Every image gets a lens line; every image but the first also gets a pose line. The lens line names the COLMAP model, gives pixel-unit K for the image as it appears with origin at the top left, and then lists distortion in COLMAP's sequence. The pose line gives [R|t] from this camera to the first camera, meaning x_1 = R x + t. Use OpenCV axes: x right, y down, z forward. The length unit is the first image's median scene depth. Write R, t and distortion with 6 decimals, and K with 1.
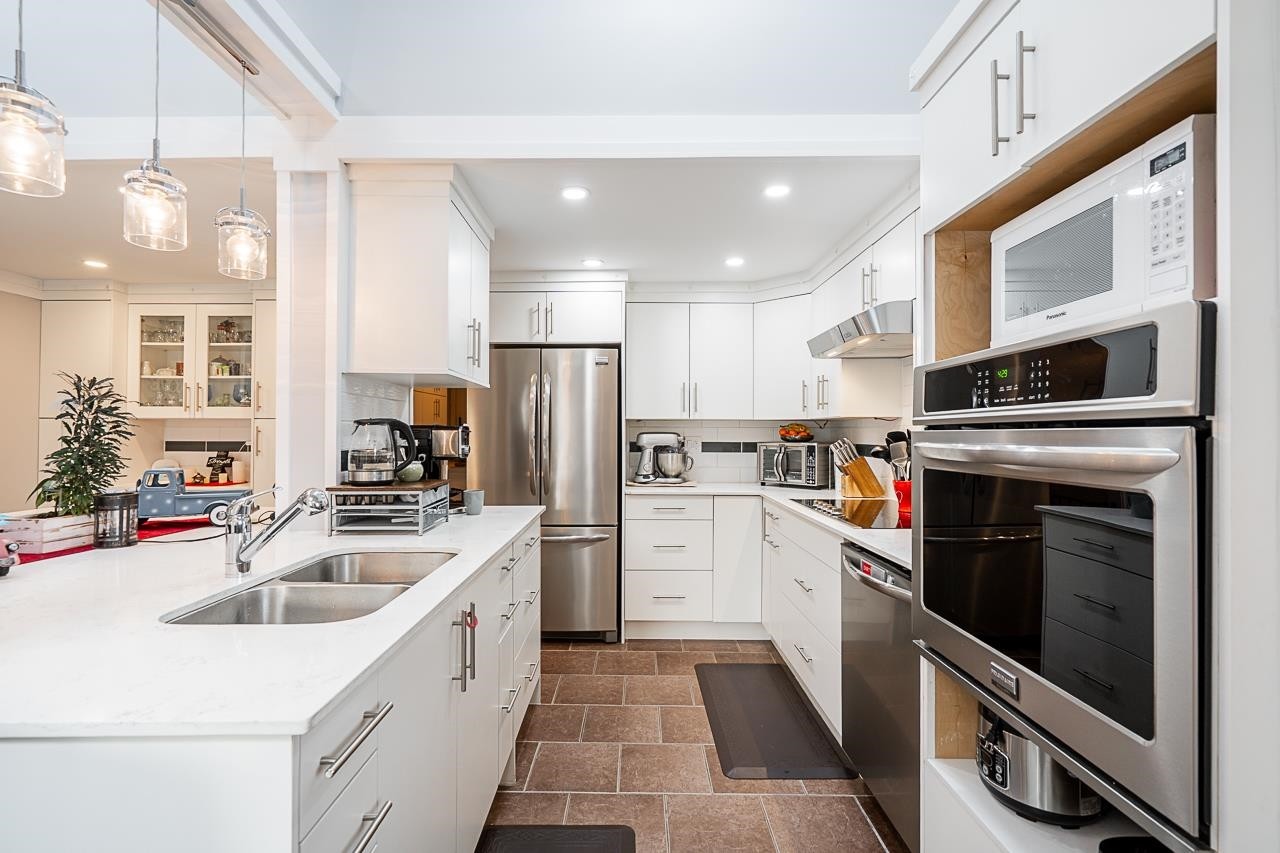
lens RADIAL K [[578.7, 0, 642.3], [0, 578.7, 430.5], [0, 0, 1]] dist [-0.009842, -0.000804]
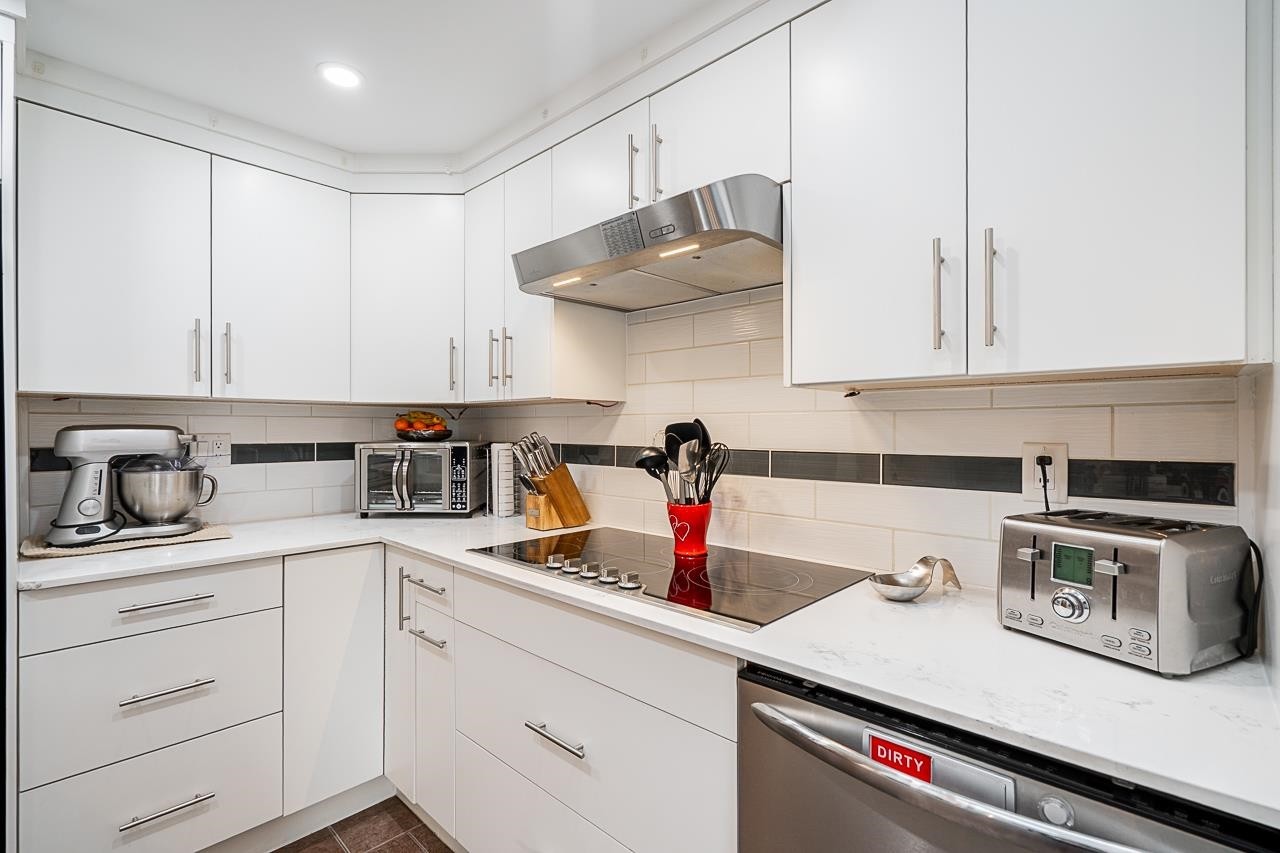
lens RADIAL K [[578.7, 0, 633.9], [0, 578.7, 426.7], [0, 0, 1]] dist [-0.009842, -0.000804]
pose [[0.696134, -0.003135, 0.717905, -0.016125], [-0.001077, 0.999985, 0.005411, 0.001374], [-0.717911, -0.004540, 0.696120, 0.420662]]
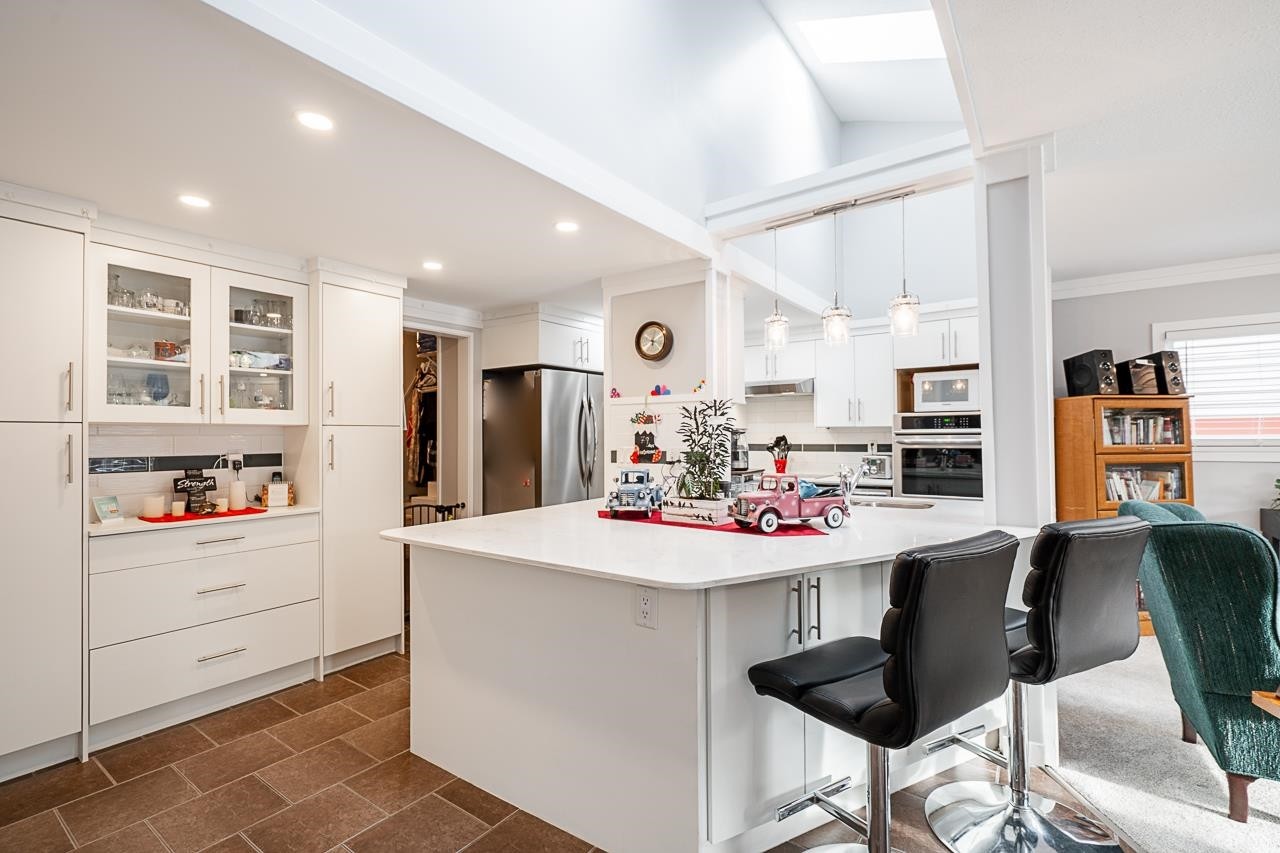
lens RADIAL K [[578.7, 0, 625.9], [0, 578.7, 425.7], [0, 0, 1]] dist [-0.009842, -0.000804]
pose [[0.583124, 0.010532, 0.812315, -1.072766], [0.005514, 0.999842, -0.016921, -0.003462], [-0.812364, 0.014346, 0.582974, 0.157444]]
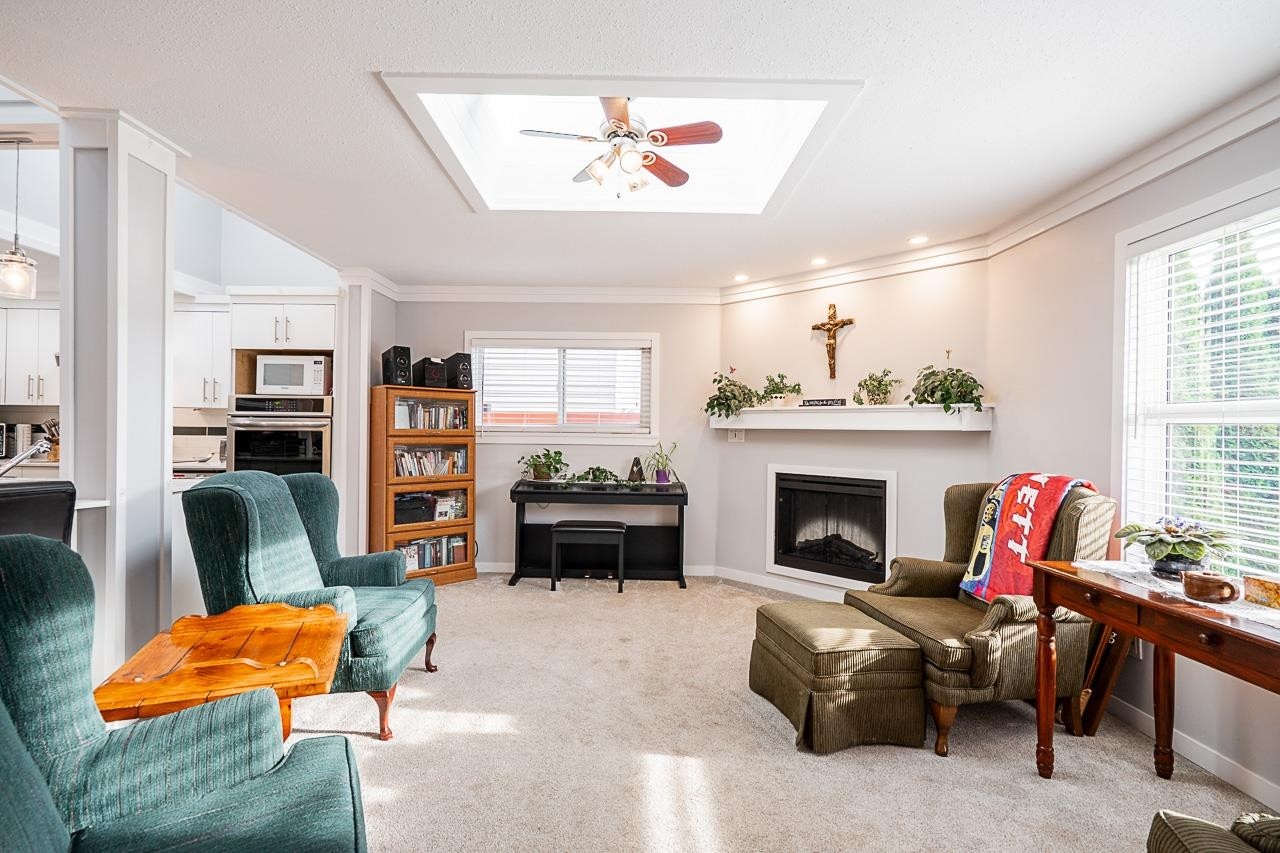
lens RADIAL K [[578.7, 0, 636.8], [0, 578.7, 432.1], [0, 0, 1]] dist [-0.009842, -0.000804]
pose [[-0.025692, -0.003547, 0.999664, -0.955504], [-0.015447, 0.999876, 0.003151, 0.012780], [-0.999551, -0.015361, -0.025743, -0.372572]]
